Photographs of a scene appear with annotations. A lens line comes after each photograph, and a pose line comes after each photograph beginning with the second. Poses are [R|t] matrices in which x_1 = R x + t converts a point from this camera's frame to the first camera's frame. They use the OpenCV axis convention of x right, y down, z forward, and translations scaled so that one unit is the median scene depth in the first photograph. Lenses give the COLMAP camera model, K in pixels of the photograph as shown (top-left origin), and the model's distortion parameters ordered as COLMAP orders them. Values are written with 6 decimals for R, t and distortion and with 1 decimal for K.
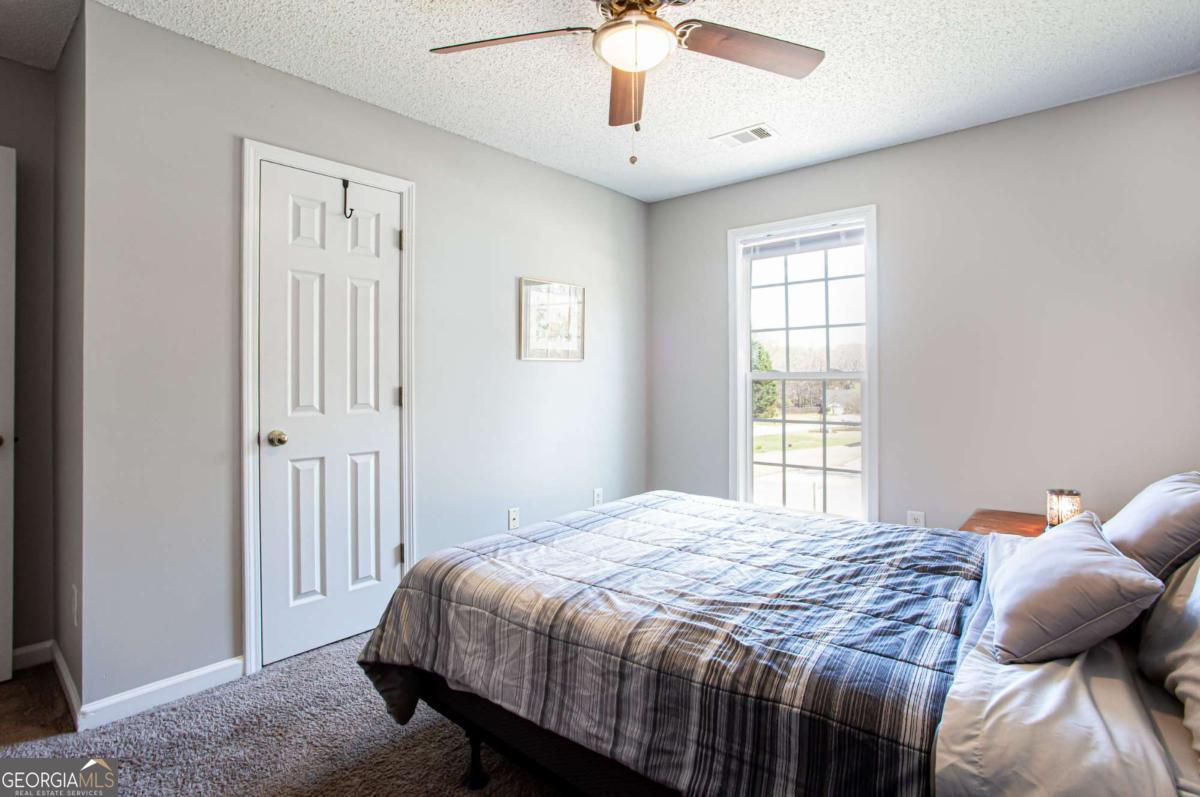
lens RADIAL K [[606.2, 0, 602.6], [0, 606.2, 375.7], [0, 0, 1]] dist [-0.050171, 0.030974]
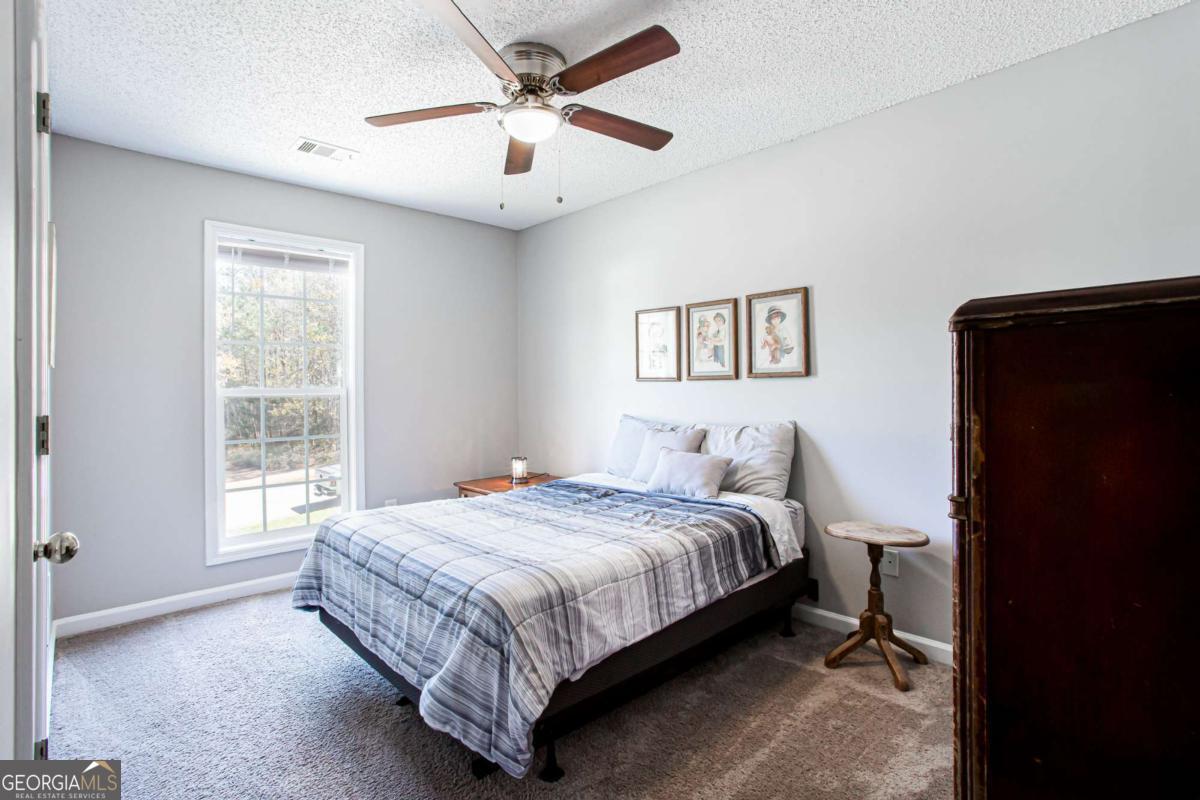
lens RADIAL K [[594.3, 0, 592.0], [0, 594.3, 394.1], [0, 0, 1]] dist [-0.016499, 0.000925]
pose [[0.081525, -0.008220, 0.996637, -1.311470], [0.003132, 0.999963, 0.007991, -0.000294], [-0.996666, 0.002470, 0.081547, 0.885460]]
